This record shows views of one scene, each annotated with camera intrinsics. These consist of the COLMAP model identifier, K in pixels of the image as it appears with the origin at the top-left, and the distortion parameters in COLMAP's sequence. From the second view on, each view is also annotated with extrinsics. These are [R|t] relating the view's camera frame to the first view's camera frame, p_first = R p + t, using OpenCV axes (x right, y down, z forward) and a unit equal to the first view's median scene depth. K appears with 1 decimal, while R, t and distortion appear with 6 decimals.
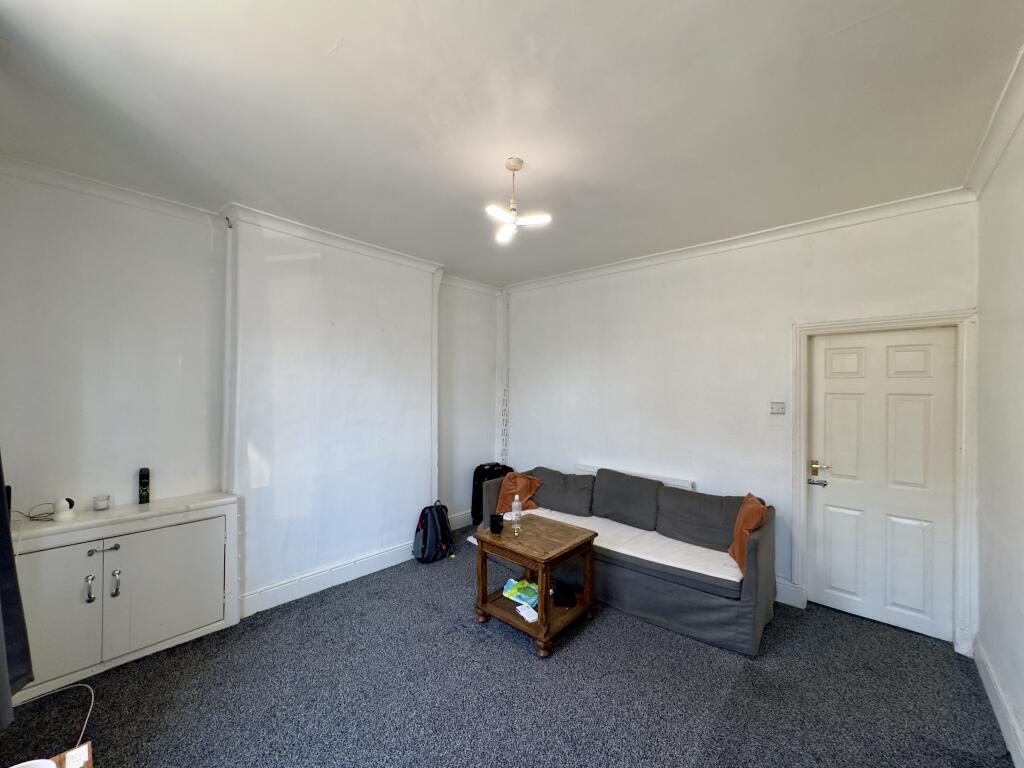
lens RADIAL K [[404.3, 0, 510.8], [0, 404.3, 383.2], [0, 0, 1]] dist [-0.002753, -0.000199]
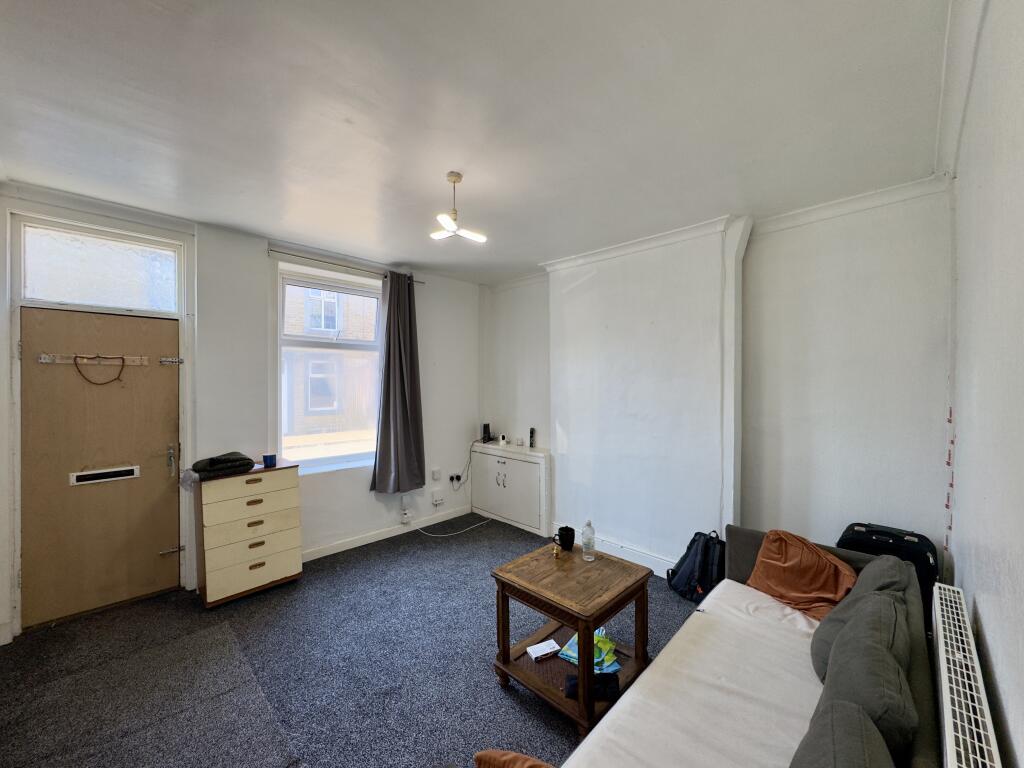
lens RADIAL K [[404.3, 0, 510.8], [0, 404.3, 383.2], [0, 0, 1]] dist [-0.002753, -0.000199]
pose [[-0.045060, -0.001188, -0.998984, 0.867551], [0.012427, 0.999921, -0.001749, 0.012303], [0.998907, -0.012493, -0.045041, 0.950479]]
